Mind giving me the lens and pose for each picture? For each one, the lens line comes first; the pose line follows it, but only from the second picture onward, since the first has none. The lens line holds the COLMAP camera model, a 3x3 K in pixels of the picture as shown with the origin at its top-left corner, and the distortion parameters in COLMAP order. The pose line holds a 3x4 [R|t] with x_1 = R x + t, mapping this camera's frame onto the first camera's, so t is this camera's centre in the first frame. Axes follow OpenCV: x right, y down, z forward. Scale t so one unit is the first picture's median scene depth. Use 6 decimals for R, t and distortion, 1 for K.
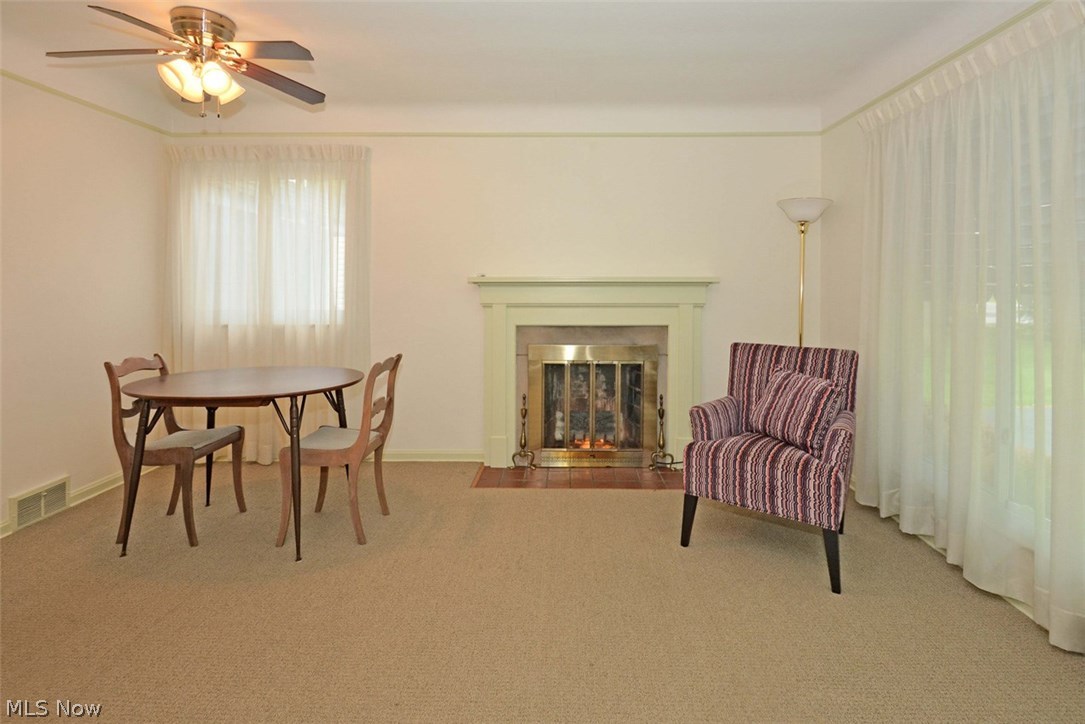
lens RADIAL K [[519.4, 0, 576.2], [0, 519.4, 287.6], [0, 0, 1]] dist [0.014161, -0.006950]
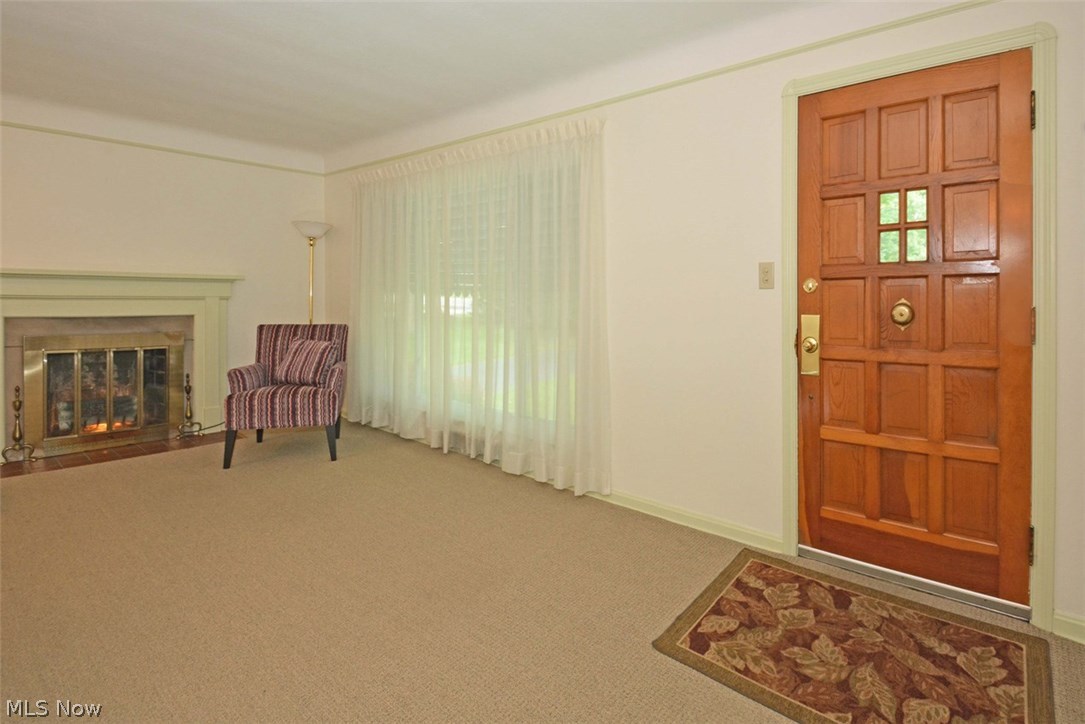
lens RADIAL K [[517.3, 0, 572.0], [0, 517.3, 320.8], [0, 0, 1]] dist [0.012526, -0.001127]
pose [[0.636213, -0.023447, 0.771157, -0.238602], [-0.016617, 0.998890, 0.044080, 0.026238], [-0.771334, -0.040858, 0.635117, -0.517354]]
